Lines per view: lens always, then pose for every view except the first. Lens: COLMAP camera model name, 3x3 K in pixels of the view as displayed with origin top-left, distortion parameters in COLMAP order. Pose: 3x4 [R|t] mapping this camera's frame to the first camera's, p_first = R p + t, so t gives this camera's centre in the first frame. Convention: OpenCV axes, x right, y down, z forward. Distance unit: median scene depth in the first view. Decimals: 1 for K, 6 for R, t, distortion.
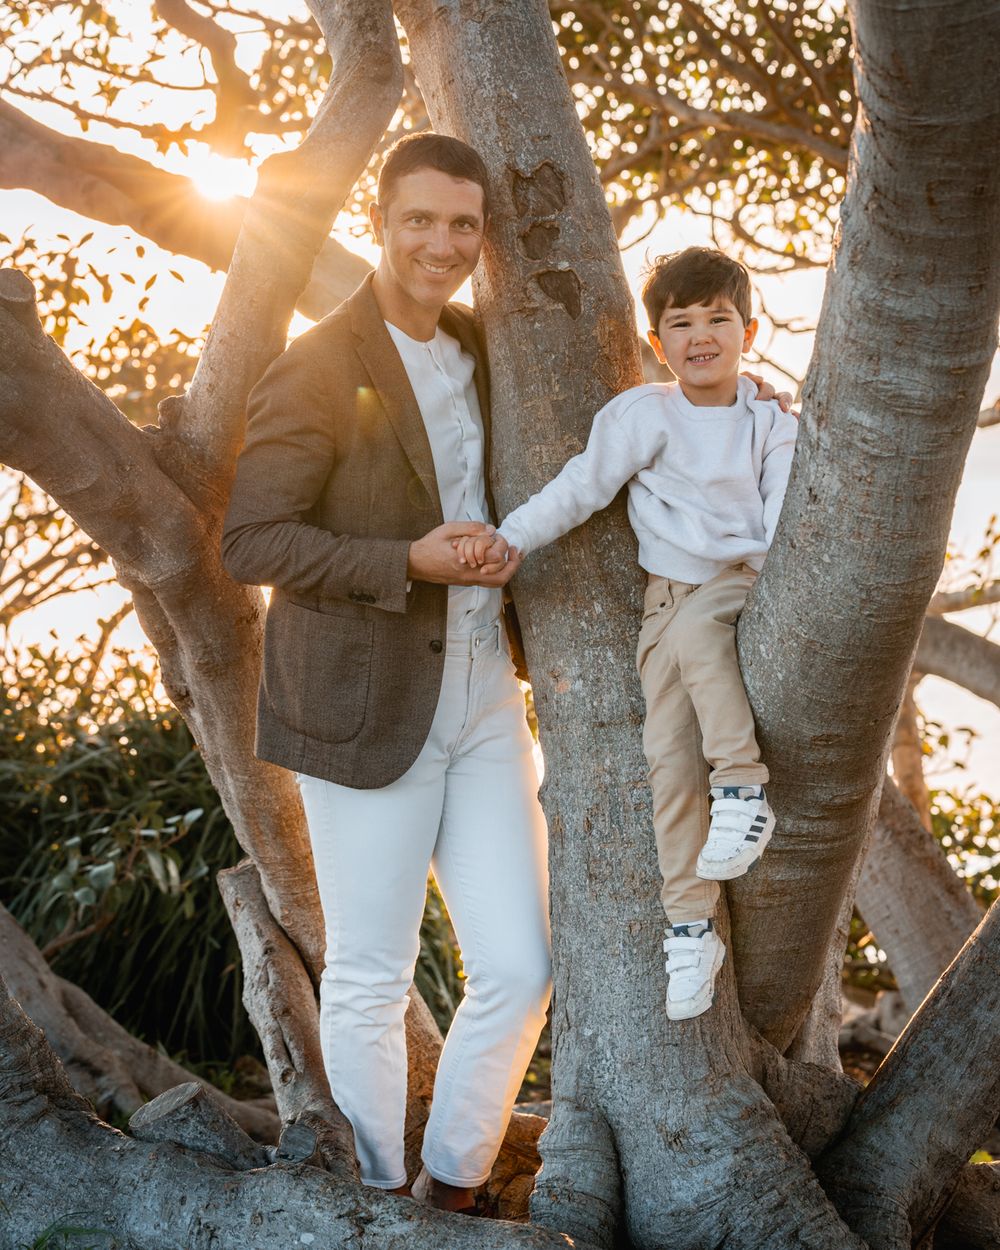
lens RADIAL K [[3158.7, 0, 500.0], [0, 3158.7, 625.0], [0, 0, 1]] dist [-0.323524, 0.310180]
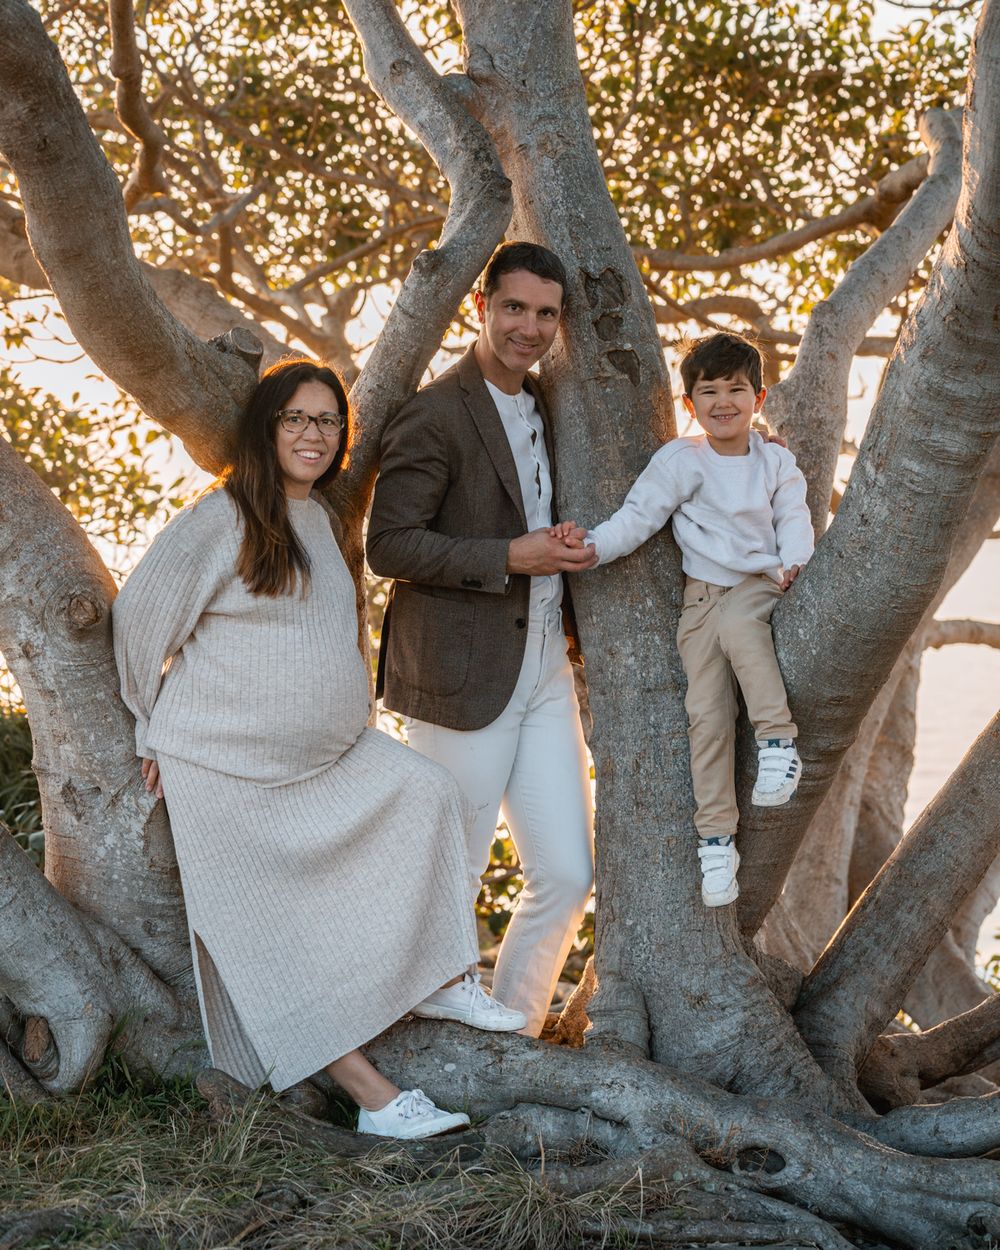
lens RADIAL K [[3180.2, 0, 500.8], [0, 3180.2, 581.8], [0, 0, 1]] dist [-0.425433, 0.361369]
pose [[0.980868, 0.033385, 0.191789, -0.290633], [-0.025910, 0.998809, -0.041352, 0.043206], [-0.192941, 0.035592, 0.980565, -0.309912]]
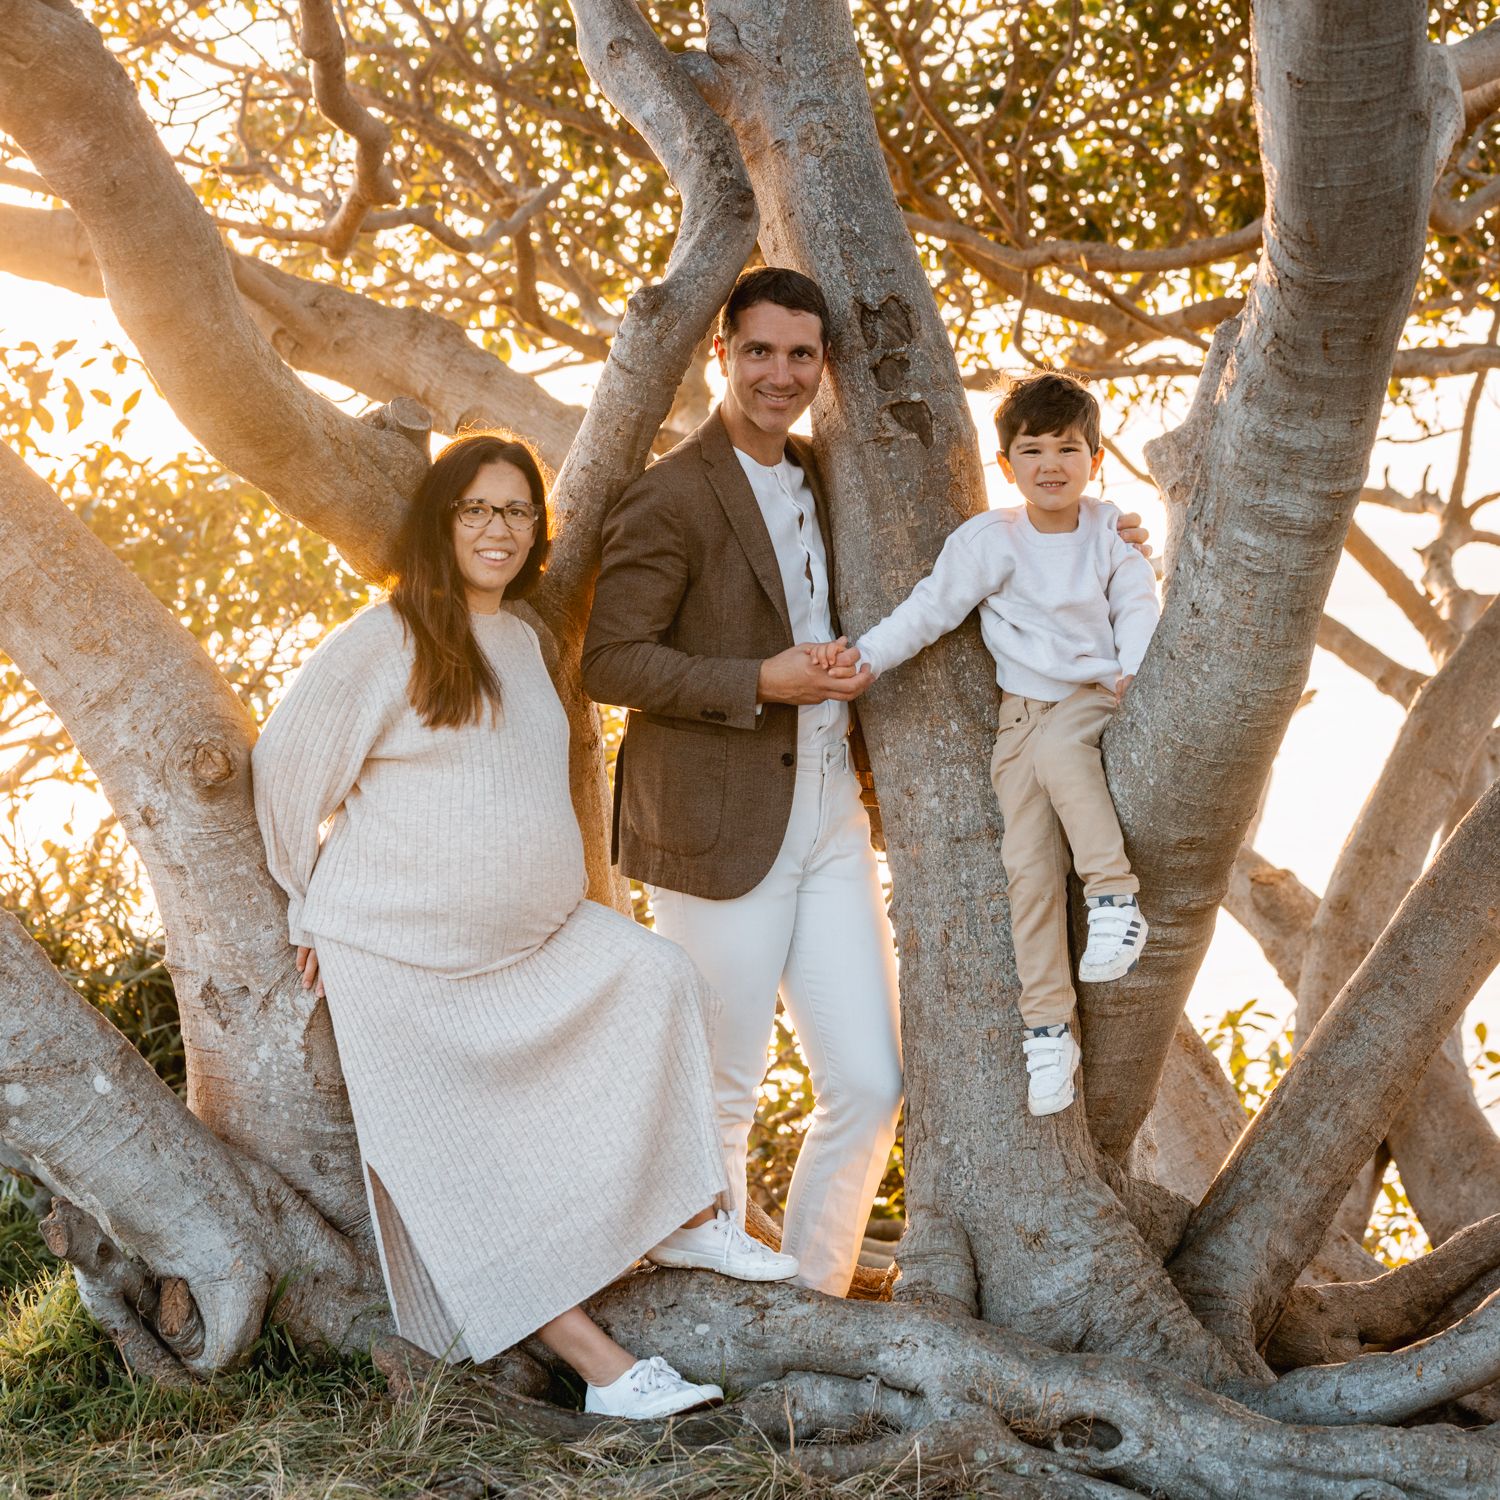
lens RADIAL K [[4834.7, 0, 750.0], [0, 4834.7, 750.0], [0, 0, 1]] dist [-0.499352, 0.226241]
pose [[0.993813, -0.004583, 0.110973, -0.212471], [0.008471, 0.999366, -0.034592, 0.056720], [-0.110744, 0.035318, 0.993221, -0.569064]]
